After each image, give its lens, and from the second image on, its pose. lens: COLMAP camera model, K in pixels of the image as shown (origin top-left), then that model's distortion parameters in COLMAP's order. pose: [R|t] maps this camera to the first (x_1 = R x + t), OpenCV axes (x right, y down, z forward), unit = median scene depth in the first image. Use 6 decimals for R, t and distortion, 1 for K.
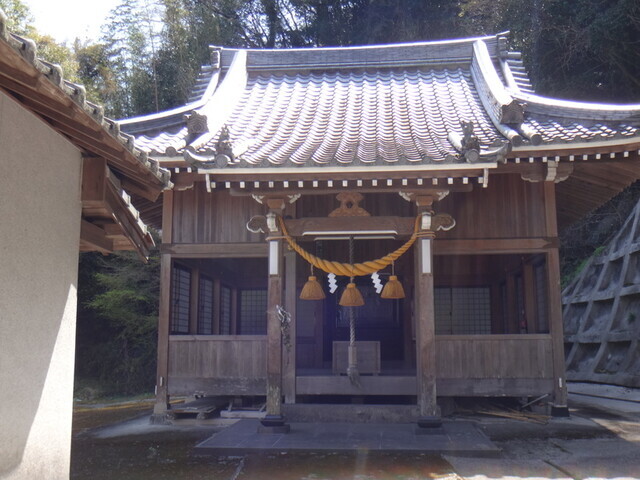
lens RADIAL K [[685.7, 0, 320.0], [0, 685.7, 240.0], [0, 0, 1]] dist [0.001772, 0.001505]
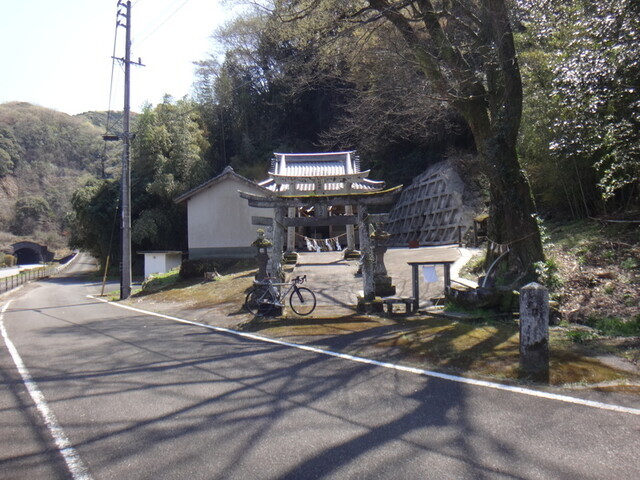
lens RADIAL K [[512.6, 0, 320.0], [0, 512.6, 240.0], [0, 0, 1]] dist [-0.035912, 0.003176]
pose [[0.995556, -0.013704, 0.093173, -0.182475], [0.001835, 0.991991, 0.126299, -0.176820], [-0.094157, -0.125567, 0.987607, -1.769970]]
